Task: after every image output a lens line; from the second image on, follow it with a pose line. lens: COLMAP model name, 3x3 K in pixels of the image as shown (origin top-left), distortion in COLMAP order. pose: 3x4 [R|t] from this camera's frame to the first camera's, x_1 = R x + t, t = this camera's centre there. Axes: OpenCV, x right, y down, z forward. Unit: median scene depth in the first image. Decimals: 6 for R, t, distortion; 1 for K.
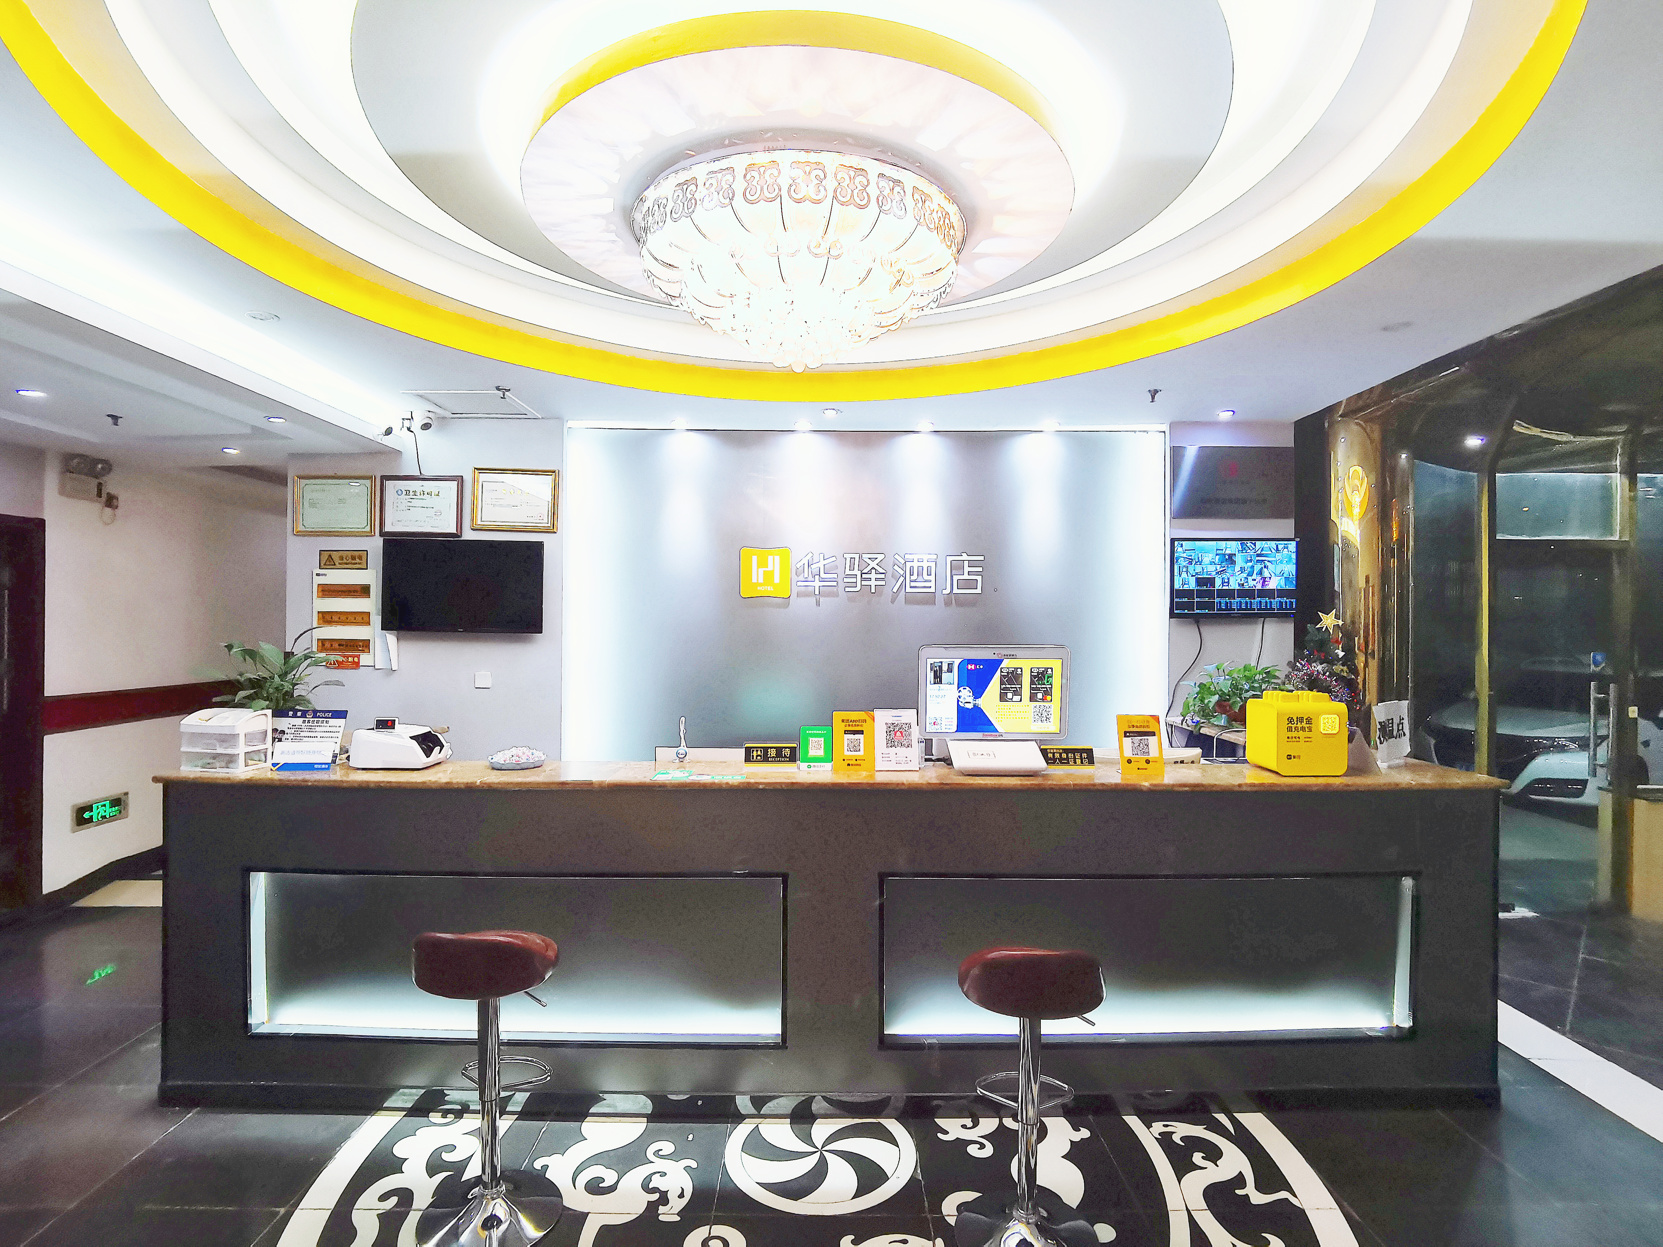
lens RADIAL K [[835.2, 0, 837.5], [0, 835.2, 618.4], [0, 0, 1]] dist [-0.026514, -0.000843]
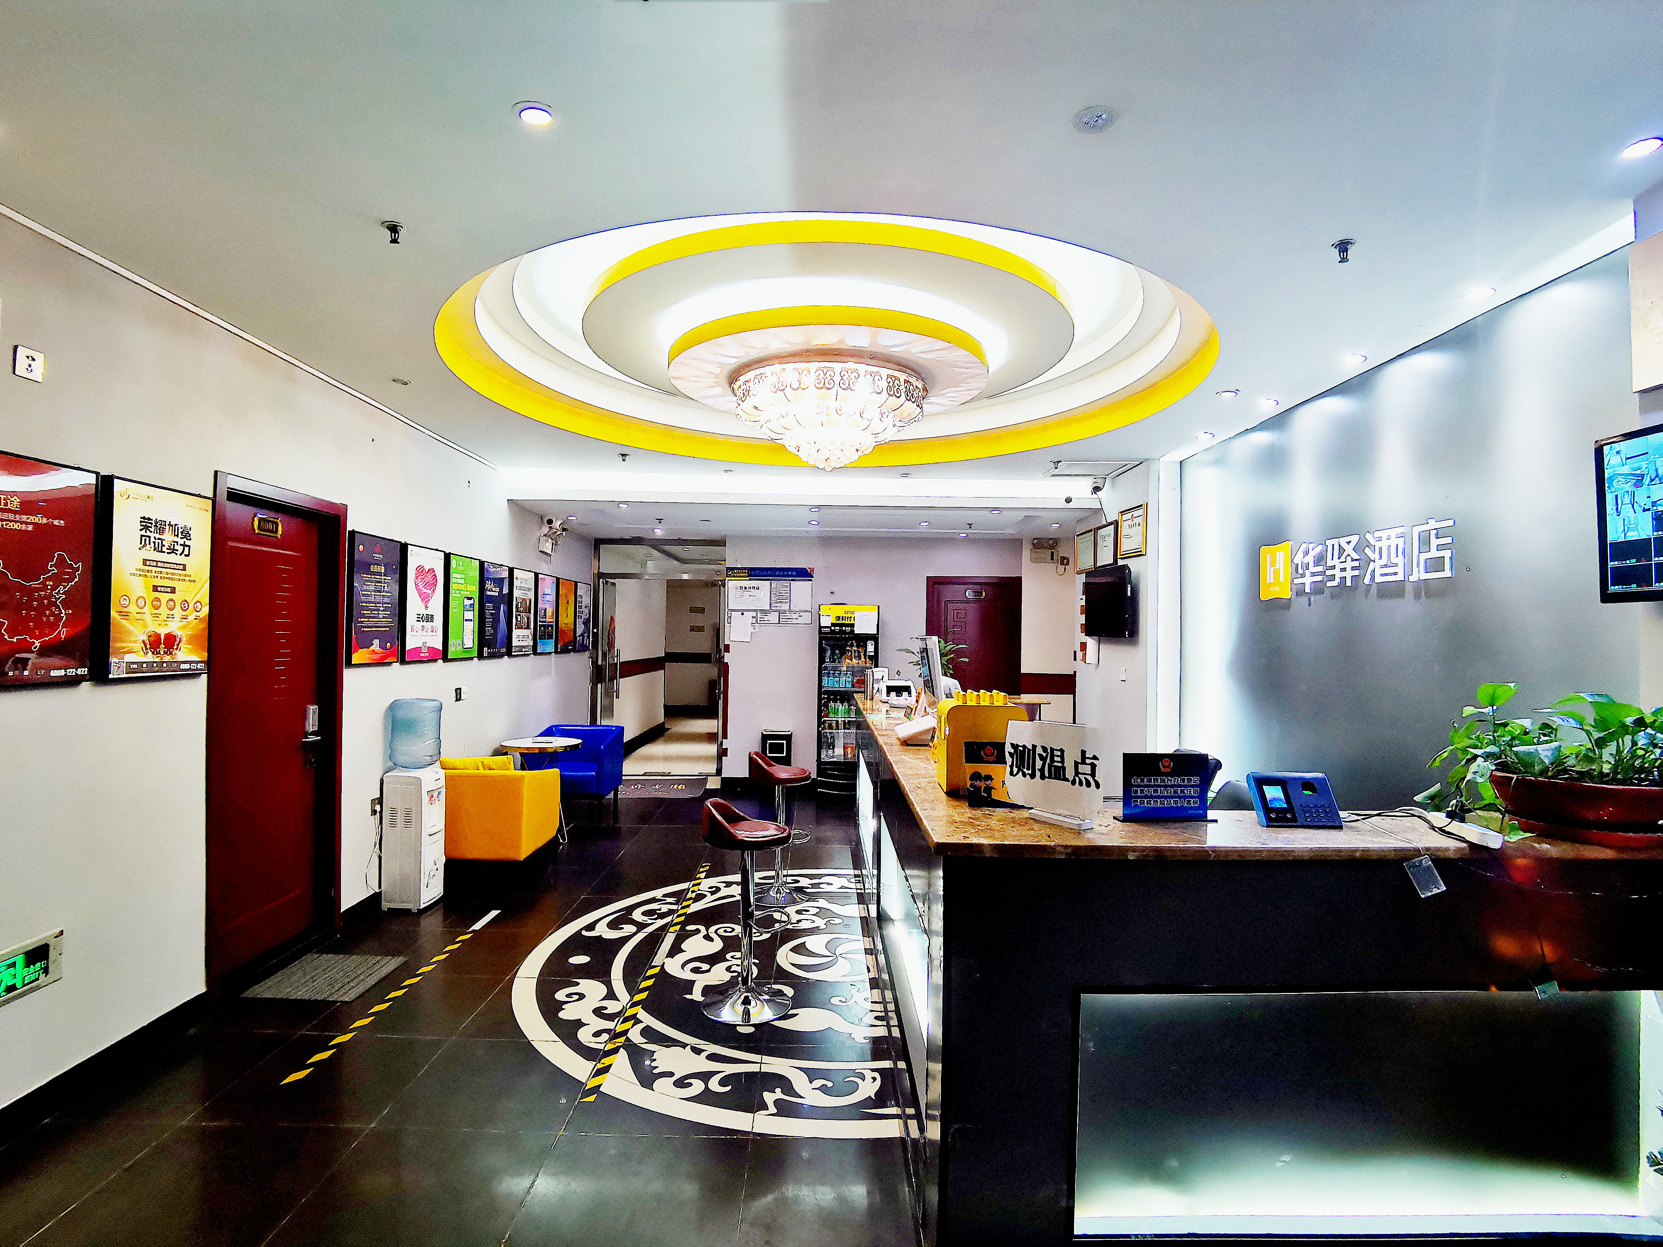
lens RADIAL K [[835.2, 0, 833.0], [0, 835.2, 625.8], [0, 0, 1]] dist [-0.026514, -0.000843]
pose [[-0.006148, -0.016449, -0.999846, 0.907811], [0.002109, 0.999862, -0.016463, 0.020110], [0.999979, -0.002209, -0.006112, 0.574593]]
